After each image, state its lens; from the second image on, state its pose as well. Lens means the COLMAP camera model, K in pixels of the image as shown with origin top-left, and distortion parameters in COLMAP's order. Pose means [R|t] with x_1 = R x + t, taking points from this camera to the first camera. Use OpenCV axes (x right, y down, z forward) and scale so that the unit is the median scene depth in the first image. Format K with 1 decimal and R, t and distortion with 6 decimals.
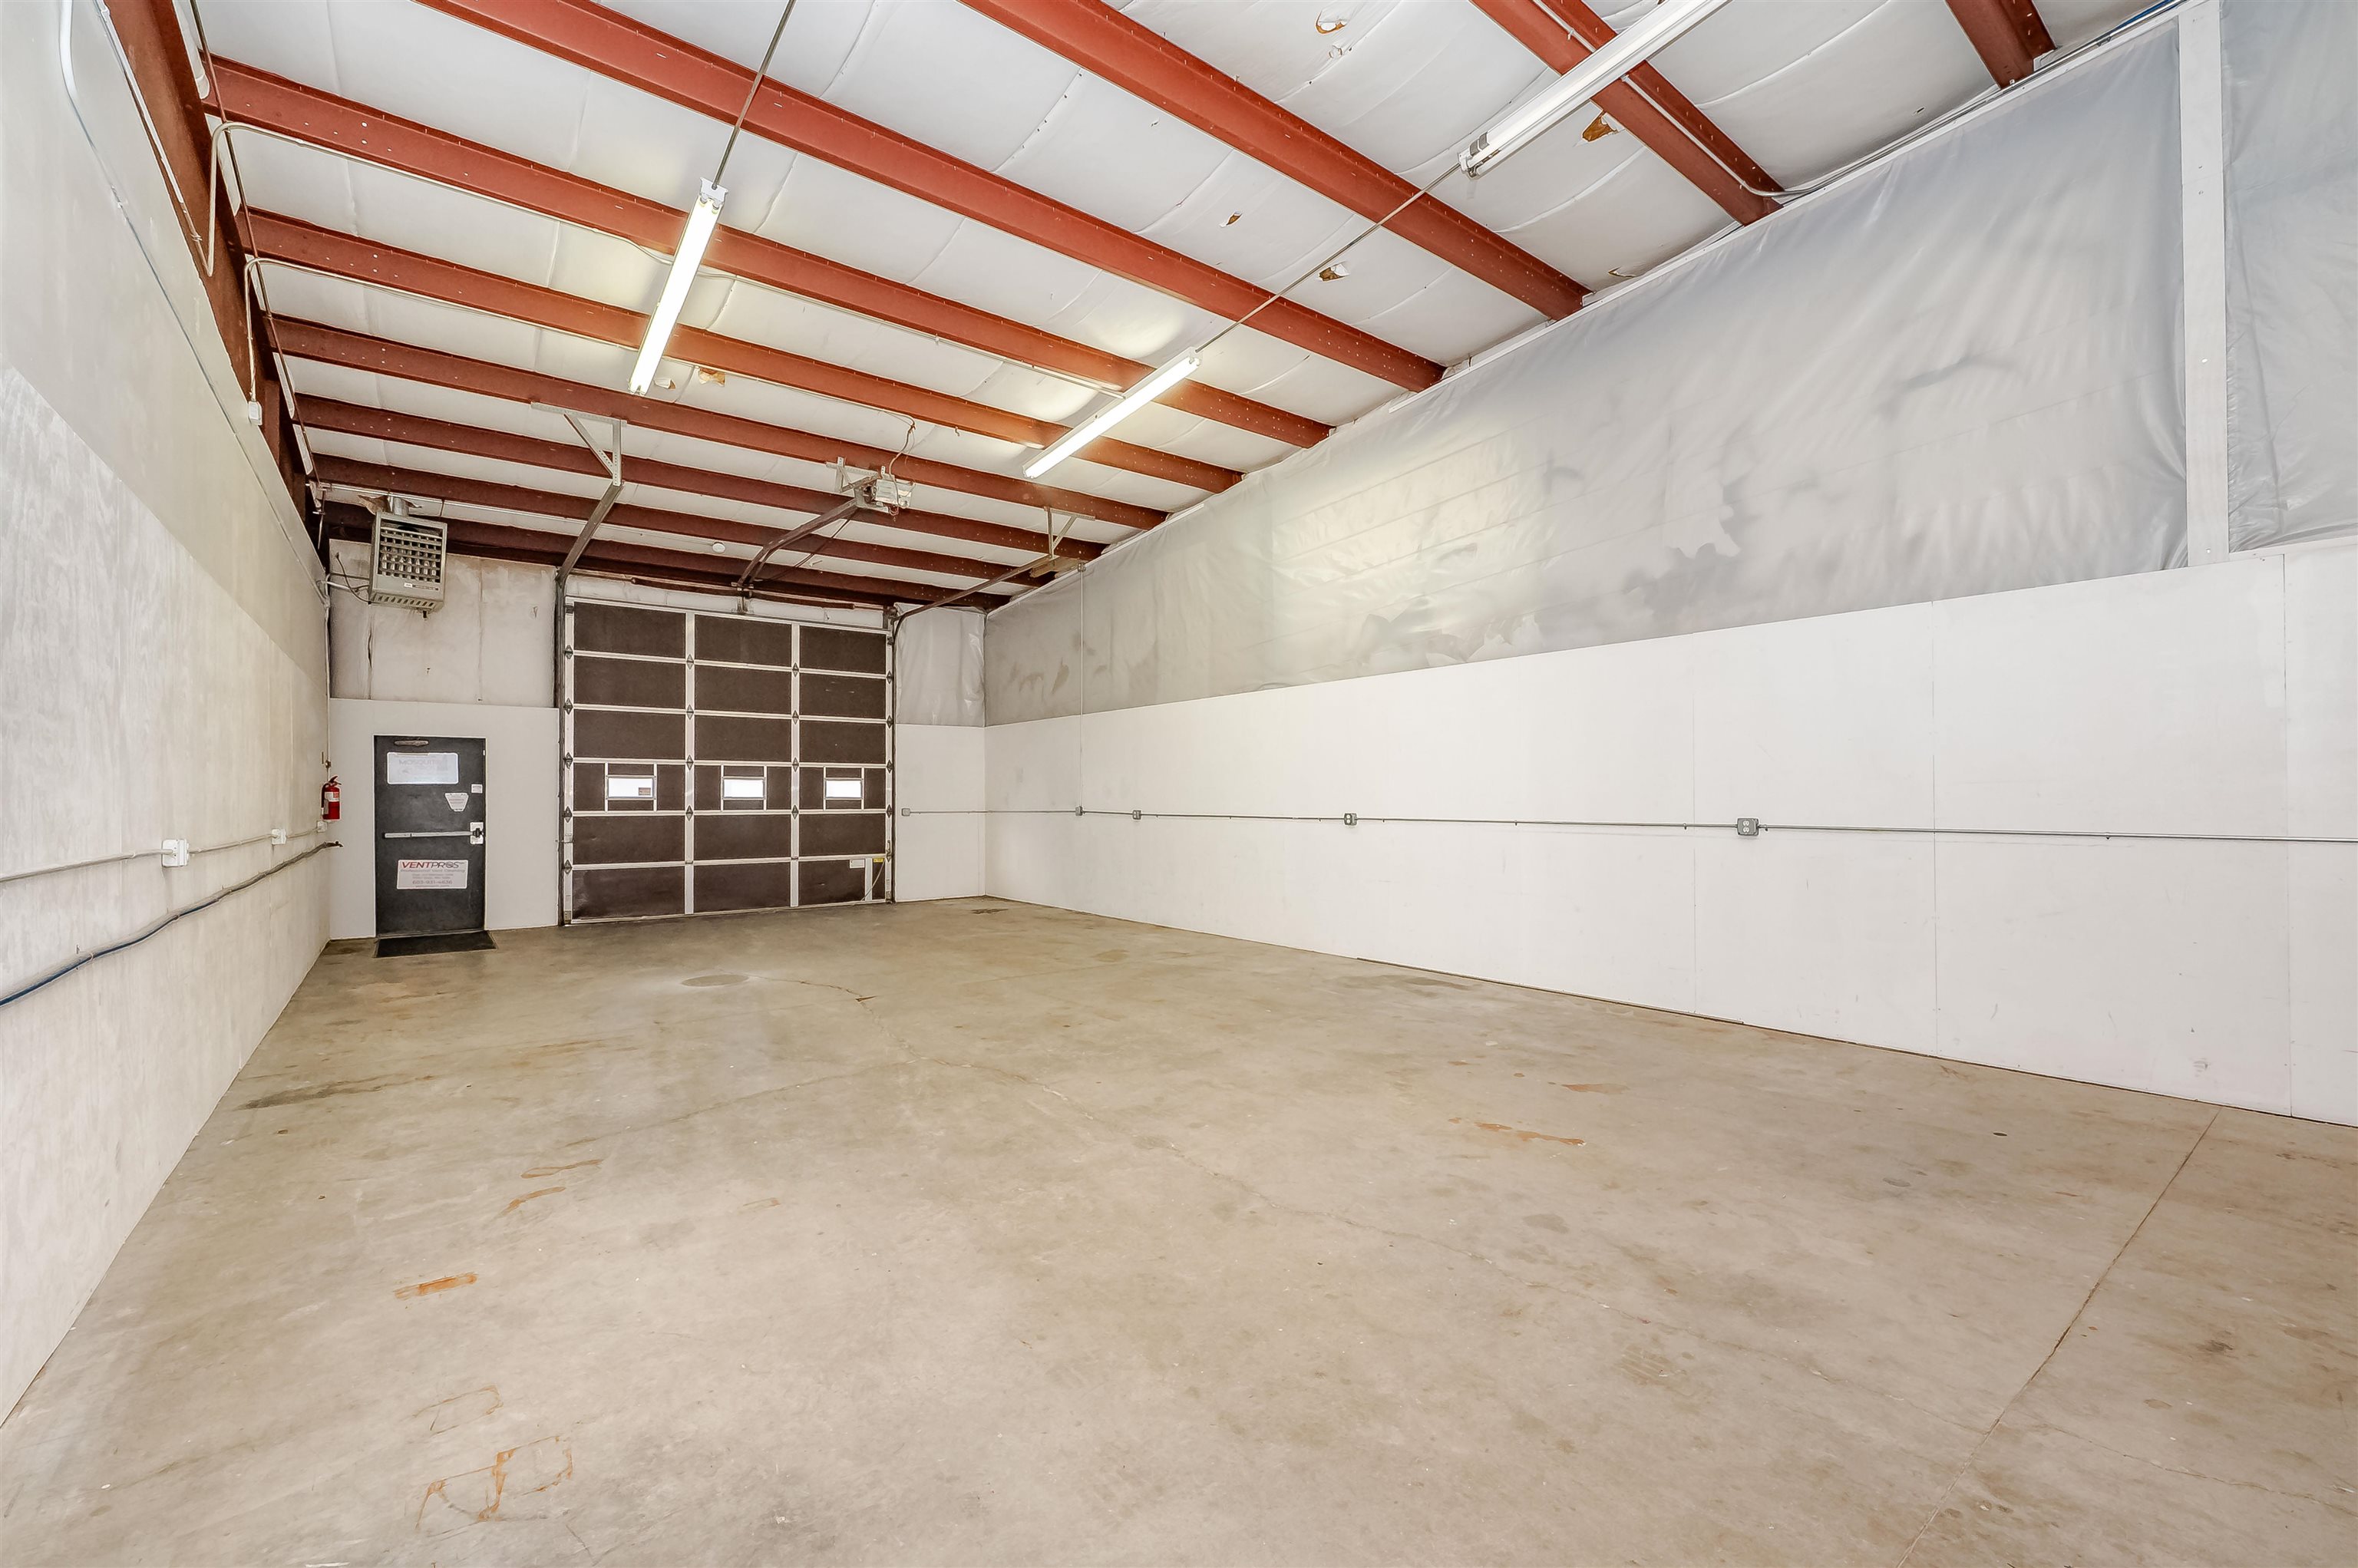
lens RADIAL K [[962.2, 0, 1182.8], [0, 962.2, 777.3], [0, 0, 1]] dist [-0.000375, 0.000138]
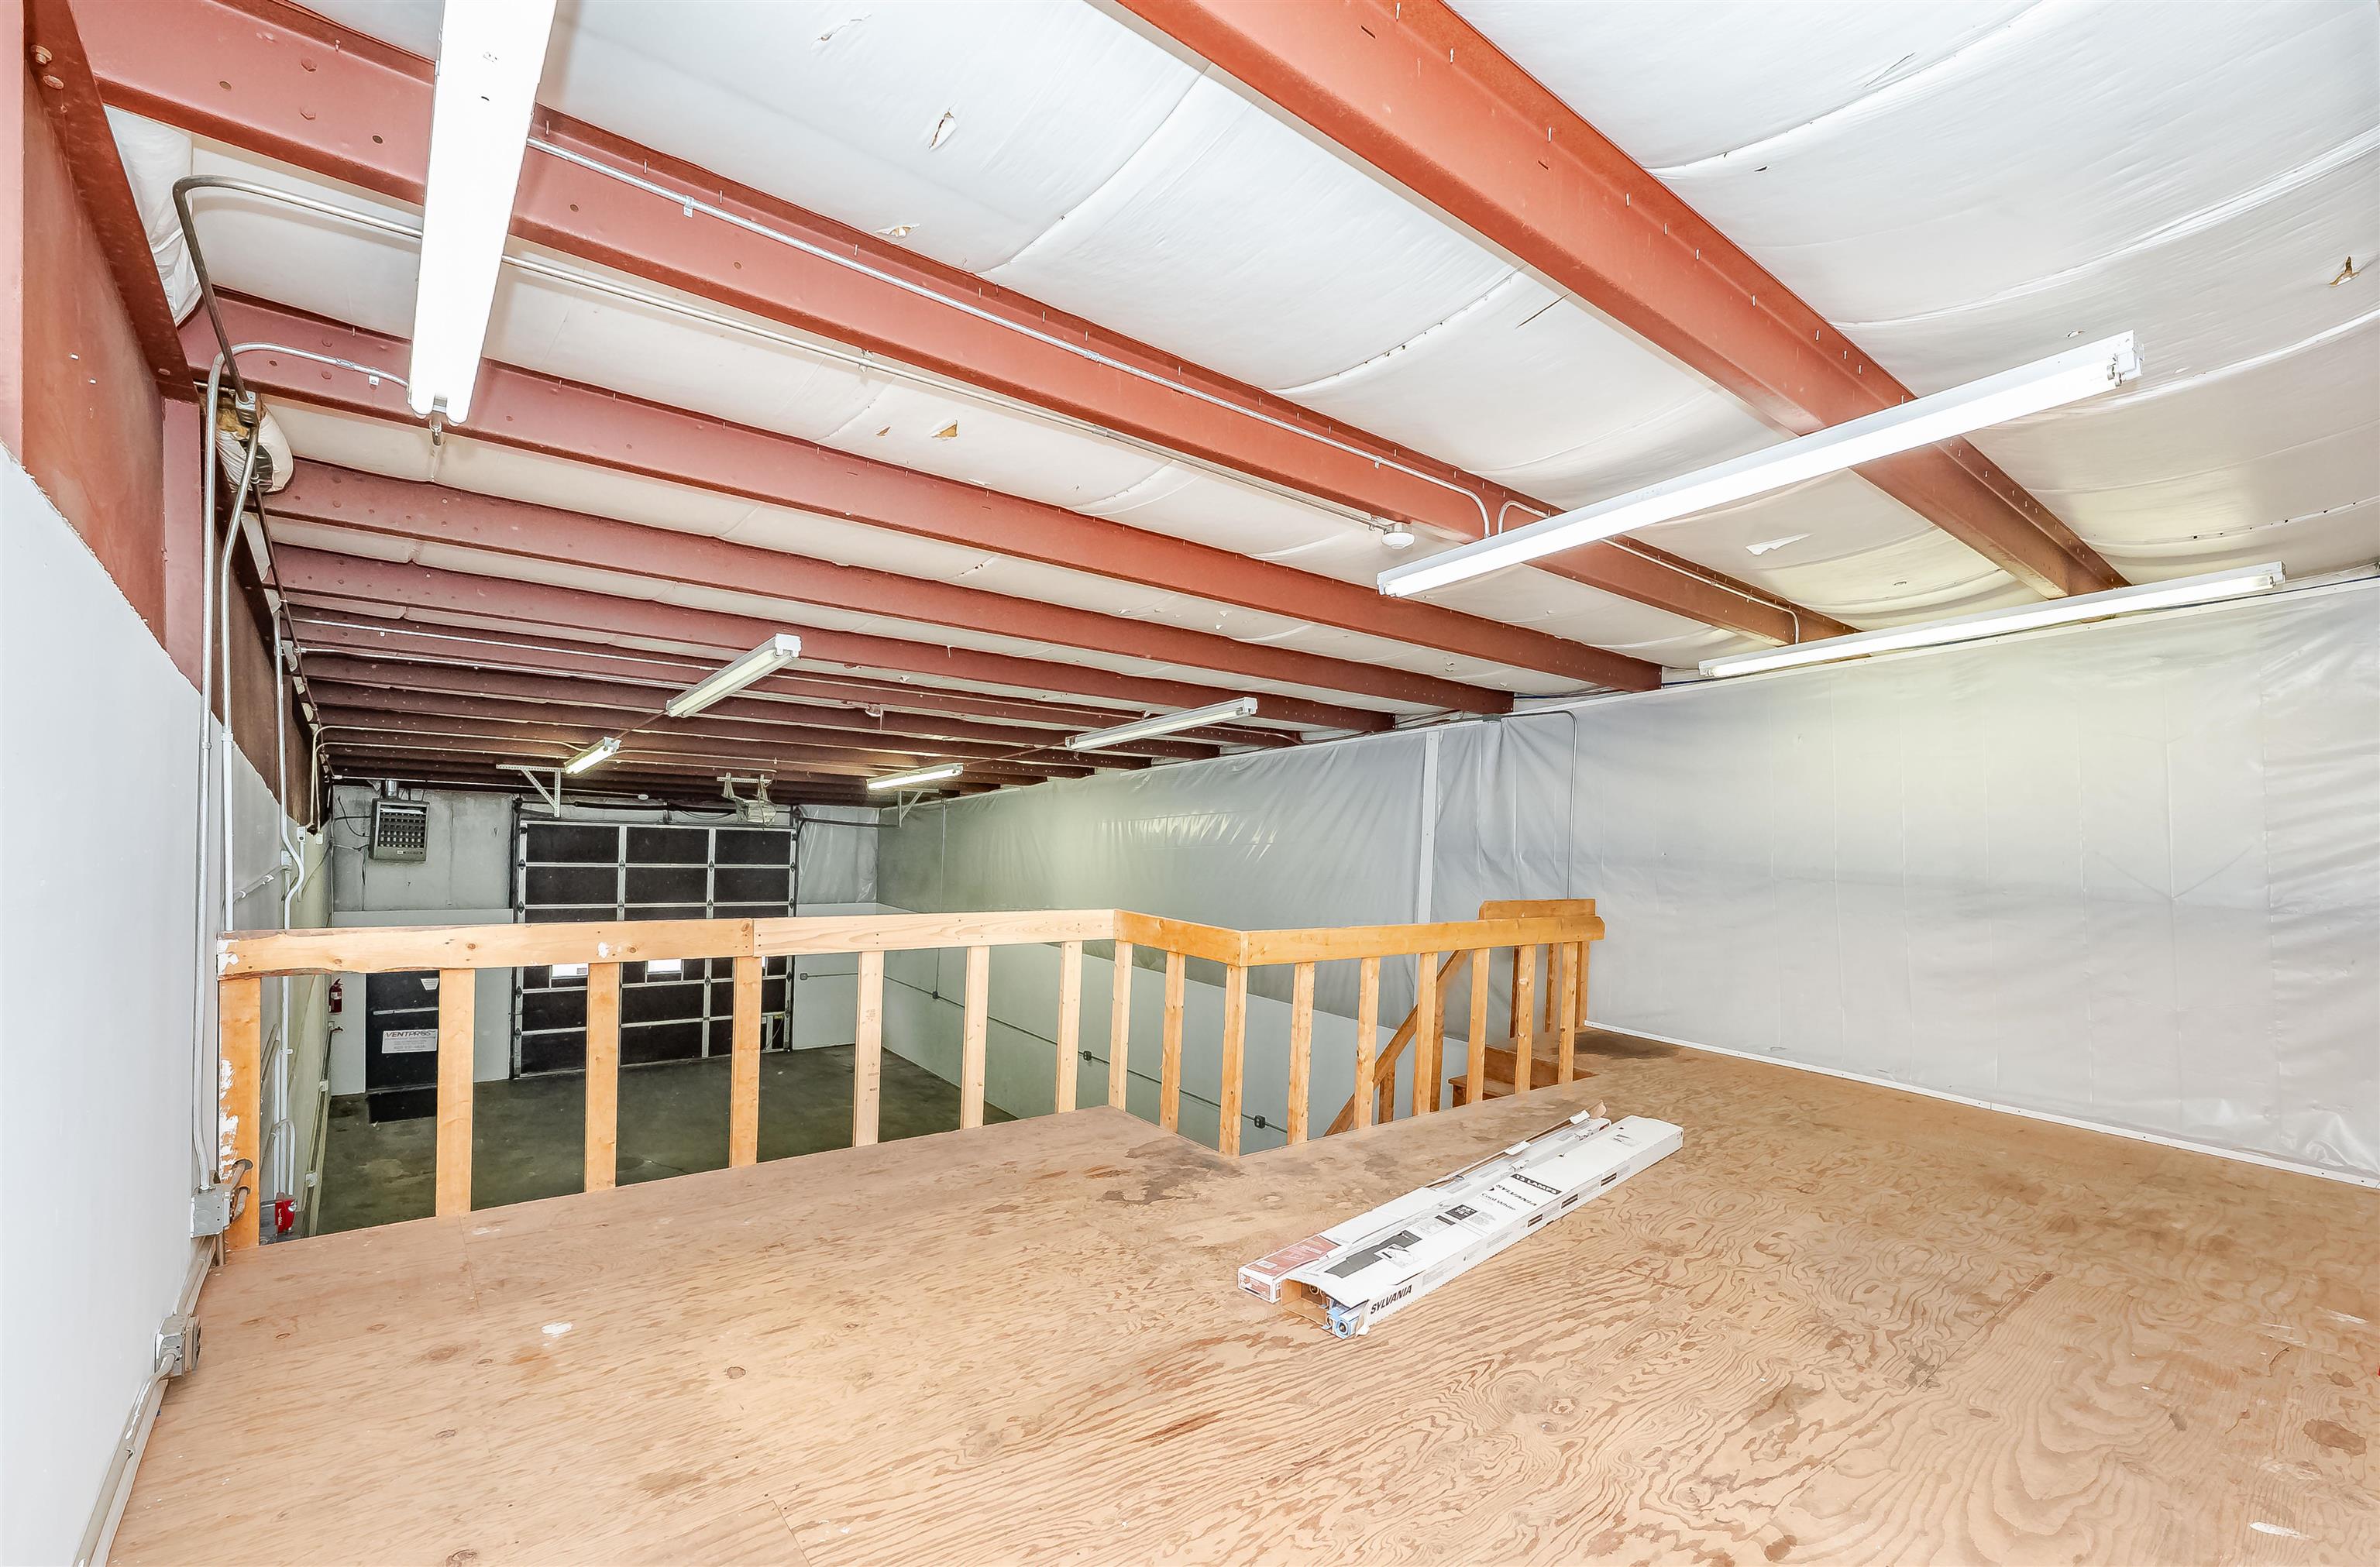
lens RADIAL K [[1023.4, 0, 1240.6], [0, 1023.4, 840.3], [0, 0, 1]] dist [-0.001488, -0.000134]
pose [[0.998182, 0.044567, 0.040572, 0.249021], [-0.046204, 0.998117, 0.040356, -0.259520], [-0.038697, -0.042158, 0.998361, -0.378071]]
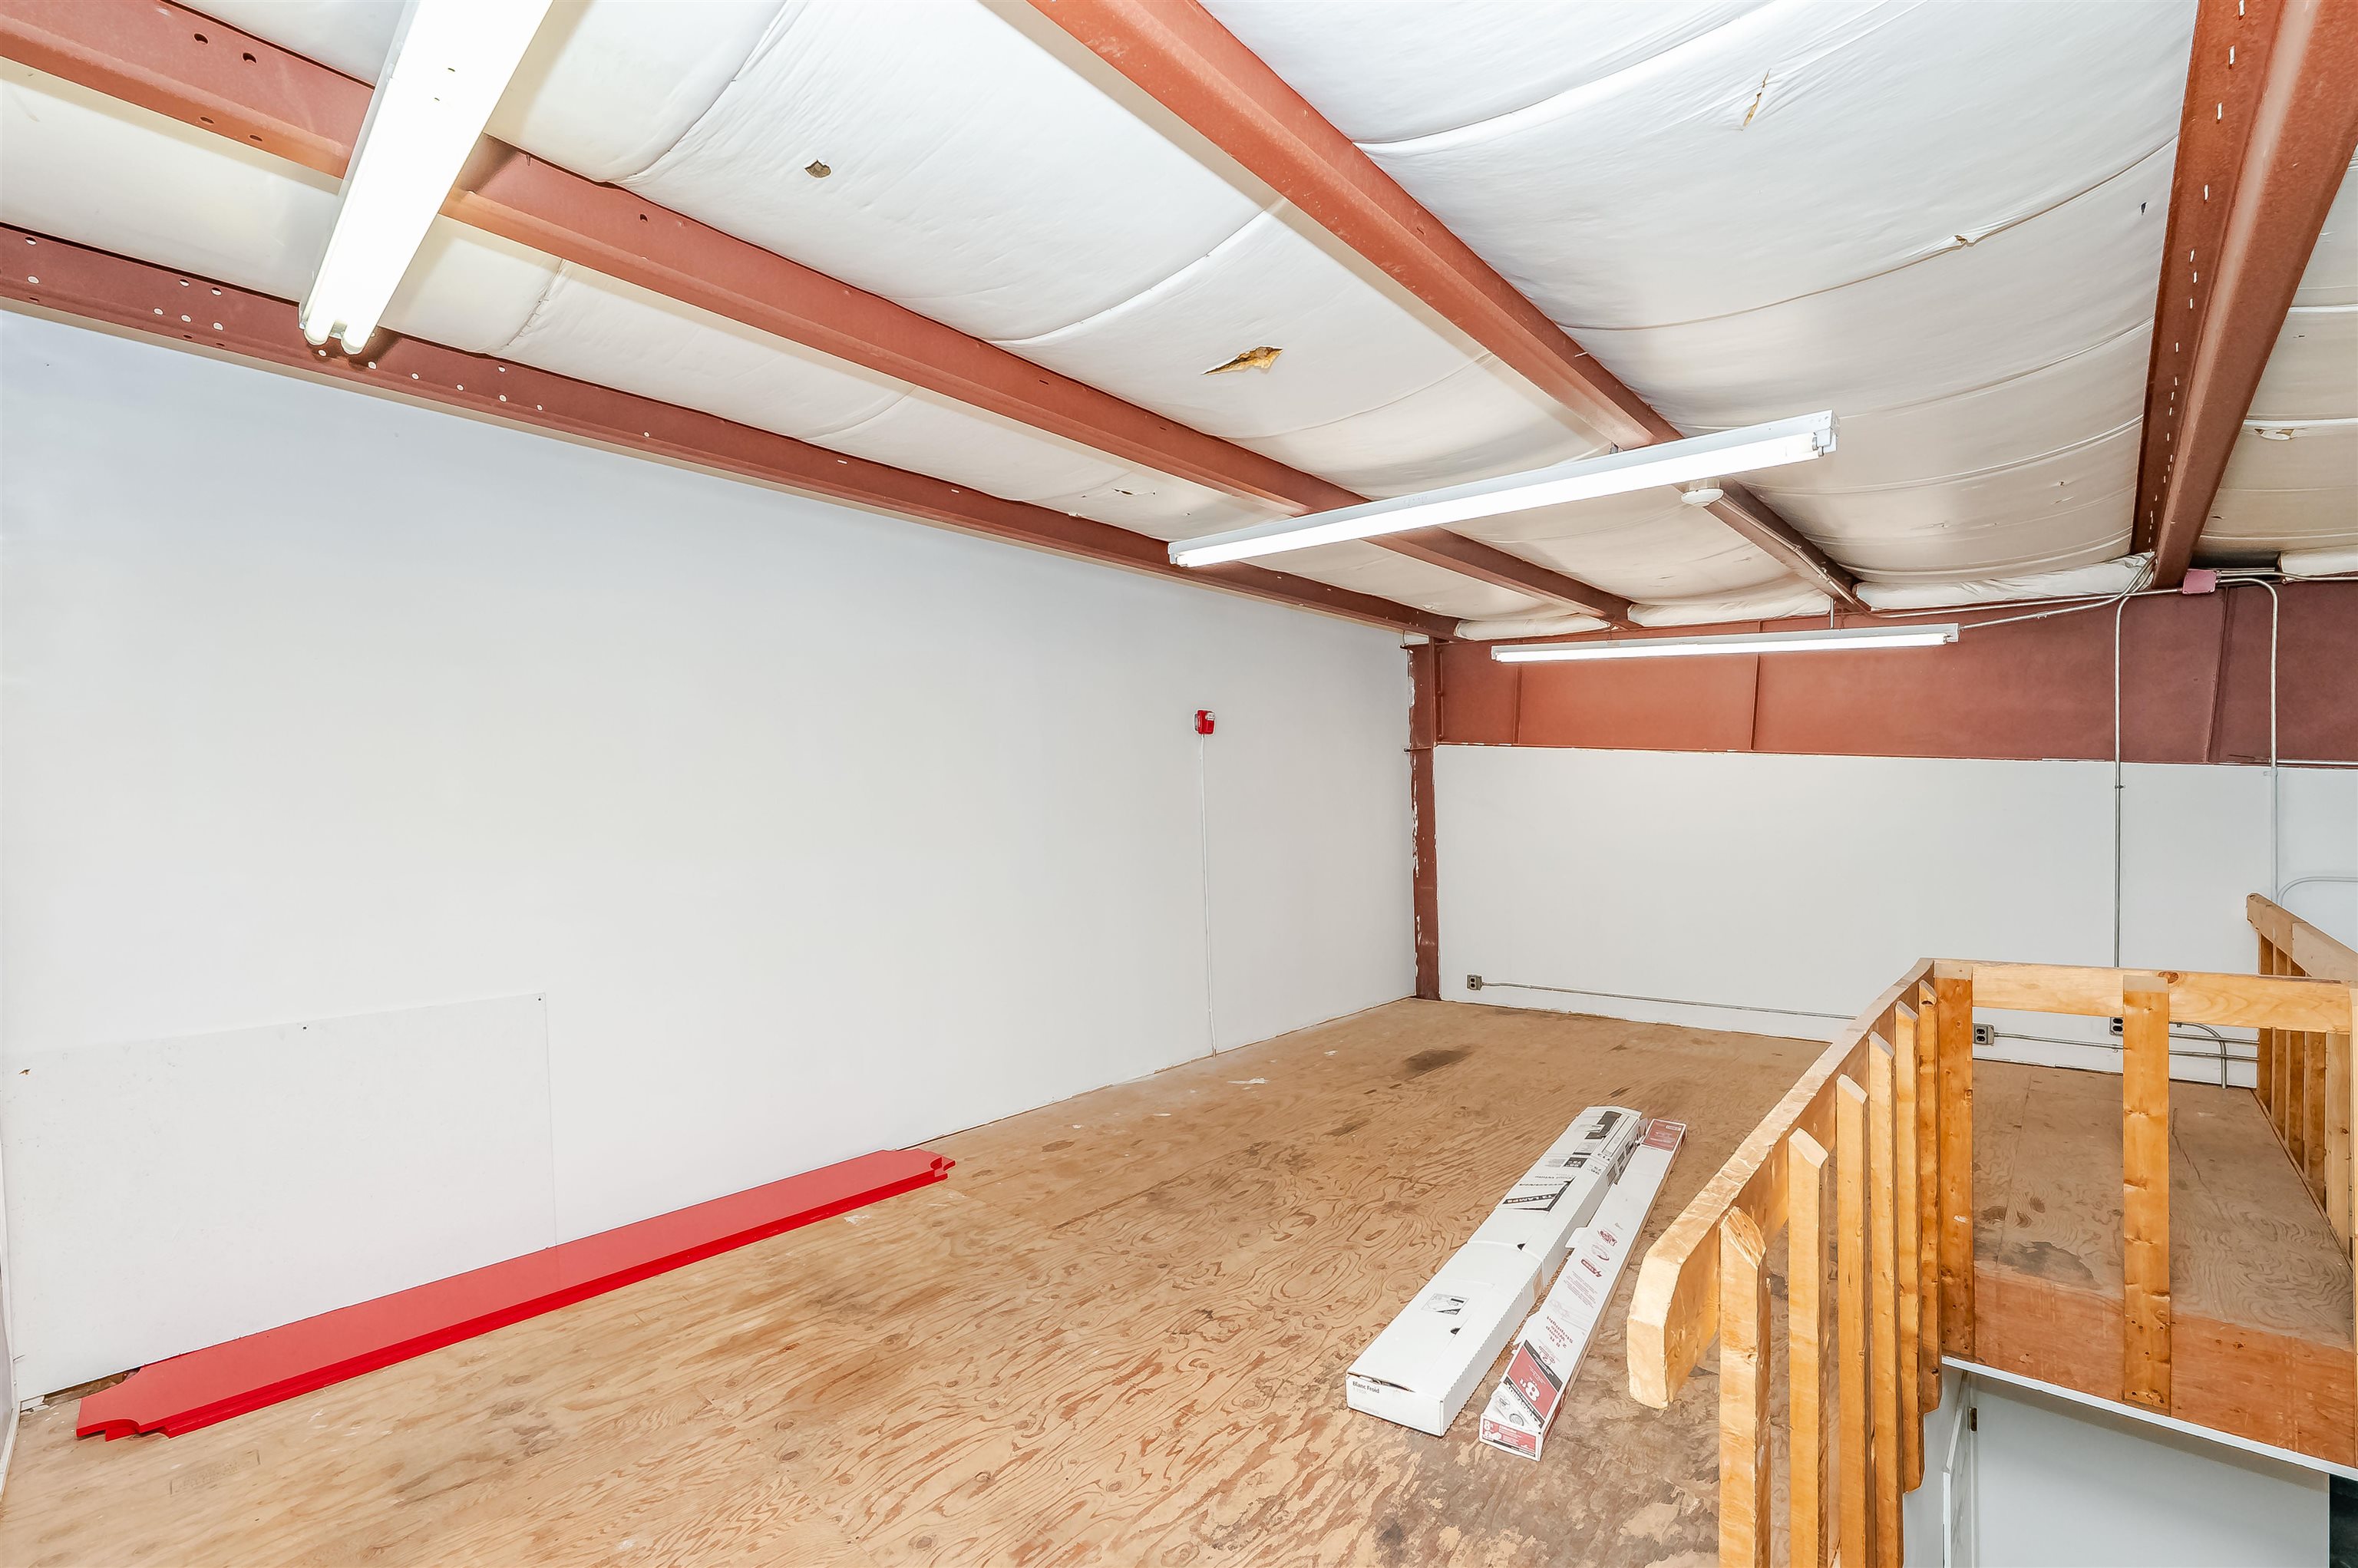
lens RADIAL K [[960.9, 0, 1180.9], [0, 960.9, 861.0], [0, 0, 1]] dist [-0.000244, 0.000224]
pose [[-0.985627, 0.038402, -0.164516, 0.515566], [0.035268, 0.999137, 0.021930, -0.252332], [0.165216, 0.015812, -0.986131, 0.222548]]
